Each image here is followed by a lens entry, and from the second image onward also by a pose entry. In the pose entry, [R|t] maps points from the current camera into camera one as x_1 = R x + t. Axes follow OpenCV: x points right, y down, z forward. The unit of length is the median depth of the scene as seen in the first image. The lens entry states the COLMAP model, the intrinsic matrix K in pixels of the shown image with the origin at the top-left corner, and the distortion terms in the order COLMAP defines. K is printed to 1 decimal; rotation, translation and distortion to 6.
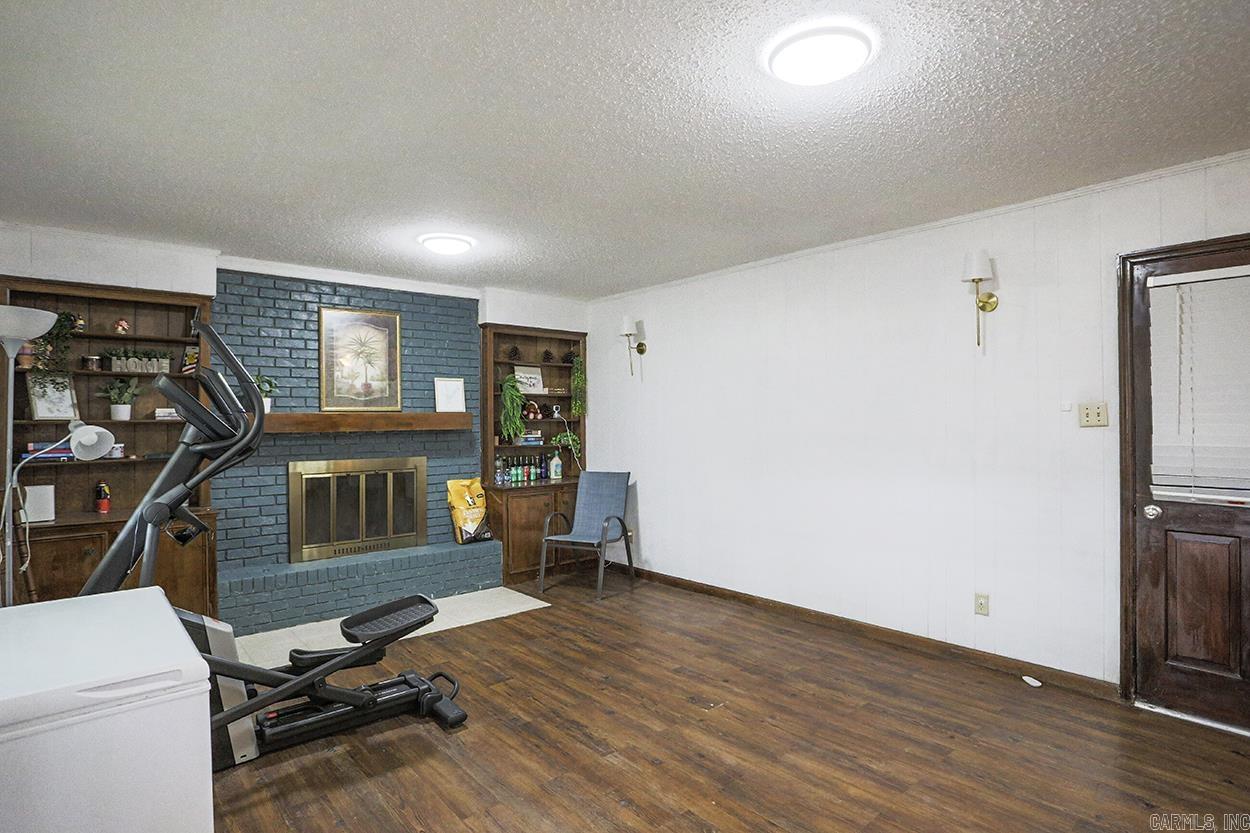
lens RADIAL K [[641.7, 0, 621.6], [0, 641.7, 426.2], [0, 0, 1]] dist [-0.041740, 0.000935]
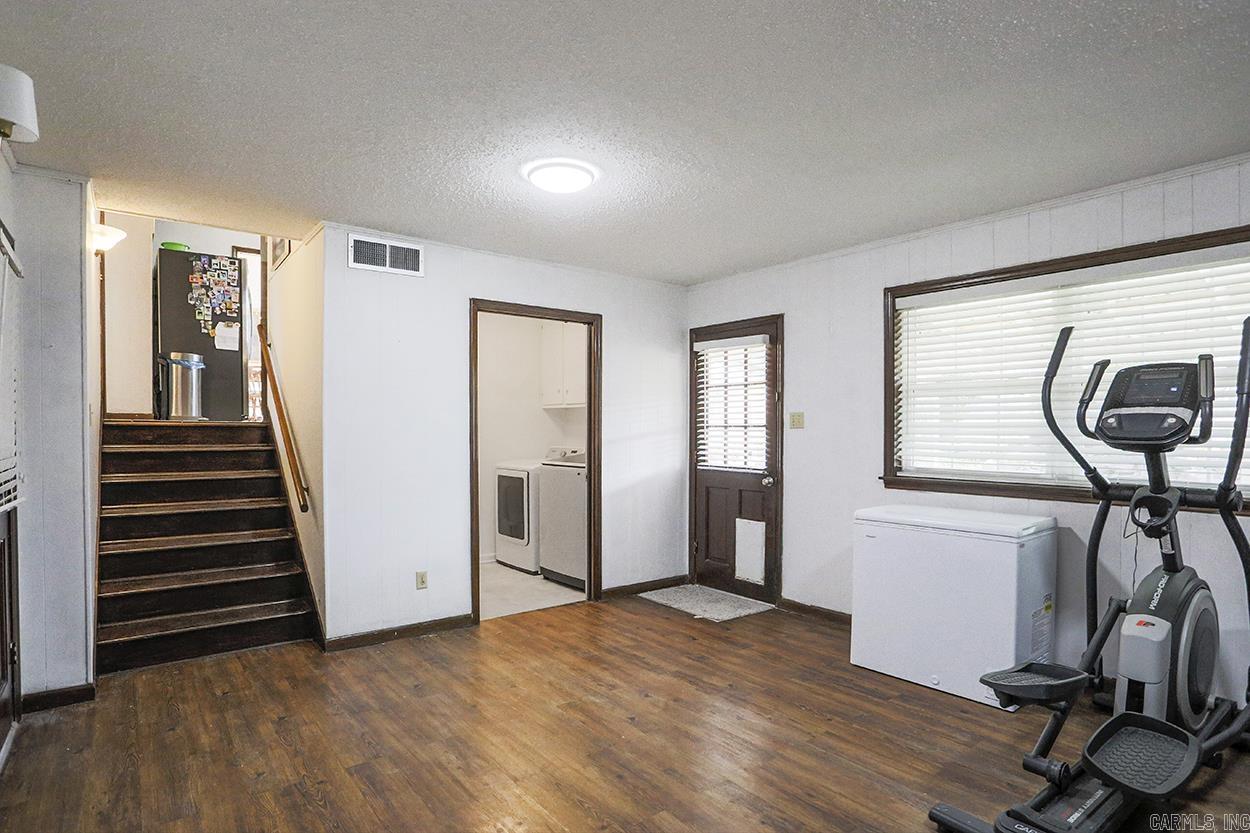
lens RADIAL K [[641.7, 0, 621.6], [0, 641.7, 426.2], [0, 0, 1]] dist [-0.041740, 0.000935]
pose [[-0.999082, 0.007386, 0.042202, 0.087837], [0.007356, 0.999973, -0.000864, 0.017485], [-0.042207, -0.000553, -0.999109, 2.068781]]
